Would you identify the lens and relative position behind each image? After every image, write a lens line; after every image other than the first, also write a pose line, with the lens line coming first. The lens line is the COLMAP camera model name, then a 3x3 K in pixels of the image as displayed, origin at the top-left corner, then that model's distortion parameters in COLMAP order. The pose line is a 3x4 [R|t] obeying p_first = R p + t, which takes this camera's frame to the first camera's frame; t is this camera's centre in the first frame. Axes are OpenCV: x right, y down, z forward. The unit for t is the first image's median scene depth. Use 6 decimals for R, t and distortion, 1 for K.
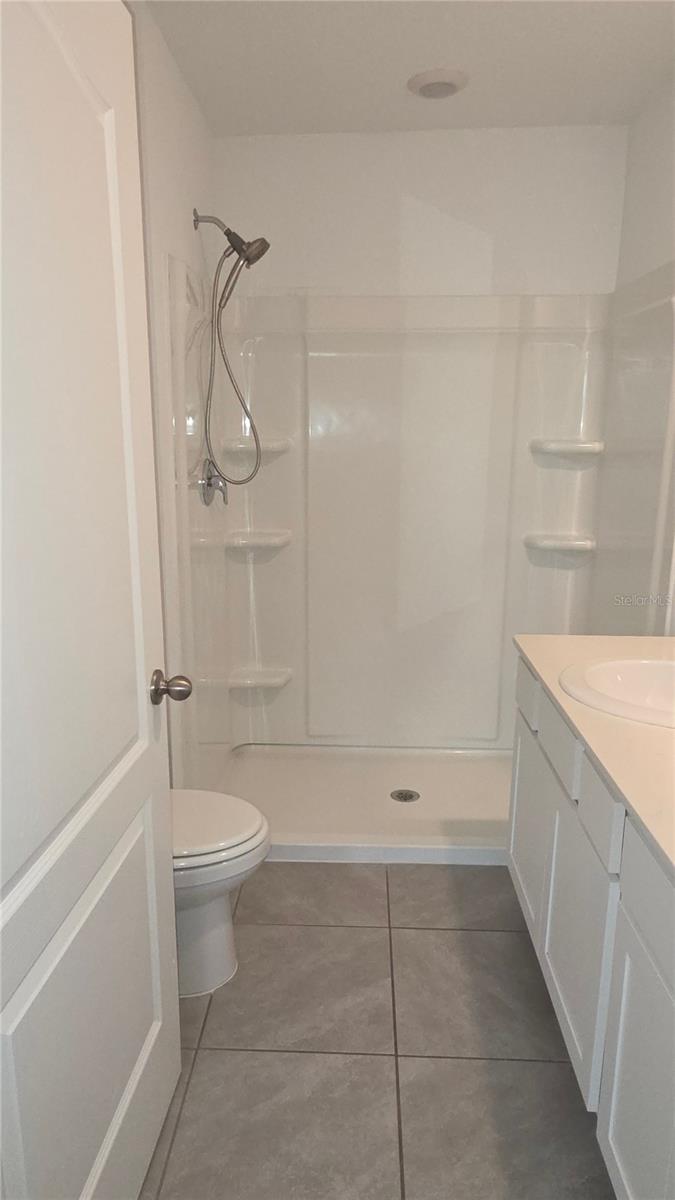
lens RADIAL K [[768.0, 0, 332.9], [0, 768.0, 598.9], [0, 0, 1]] dist [0.004327, 0.003217]
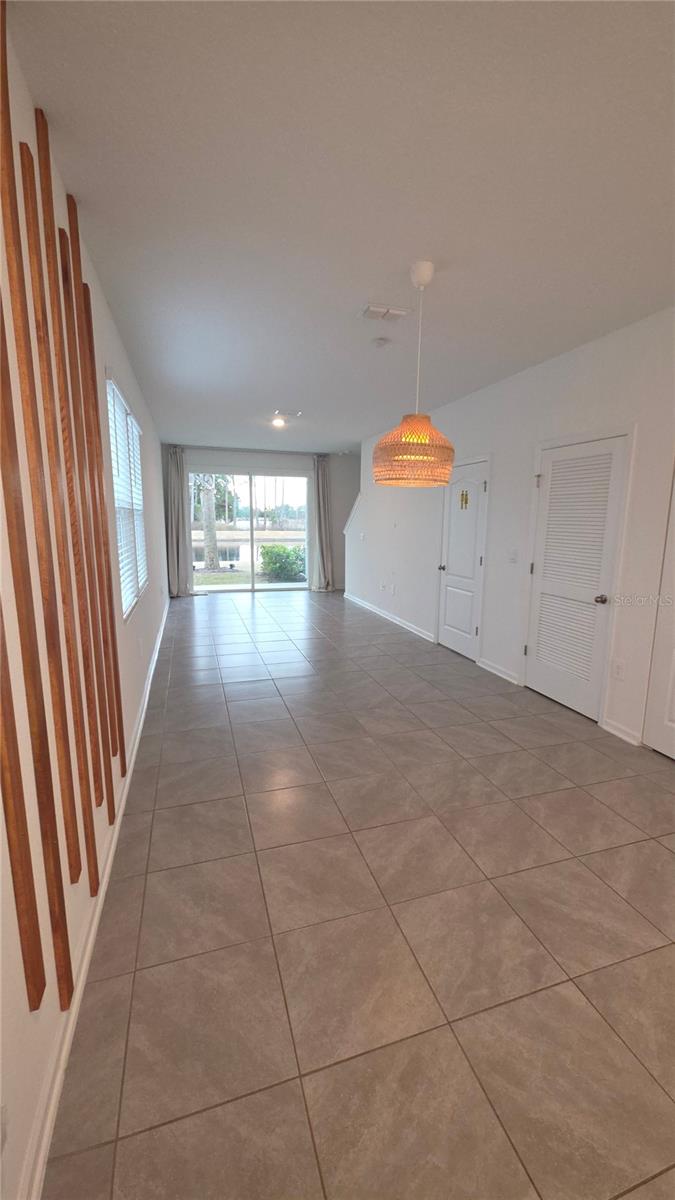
lens RADIAL K [[473.0, 0, 339.9], [0, 473.0, 603.4], [0, 0, 1]] dist [0.003068, -0.001244]
pose [[-0.941044, 0.041193, -0.335768, 0.665768], [-0.093055, 0.922746, 0.374006, -0.258727], [0.325235, 0.383201, -0.864511, 1.037832]]
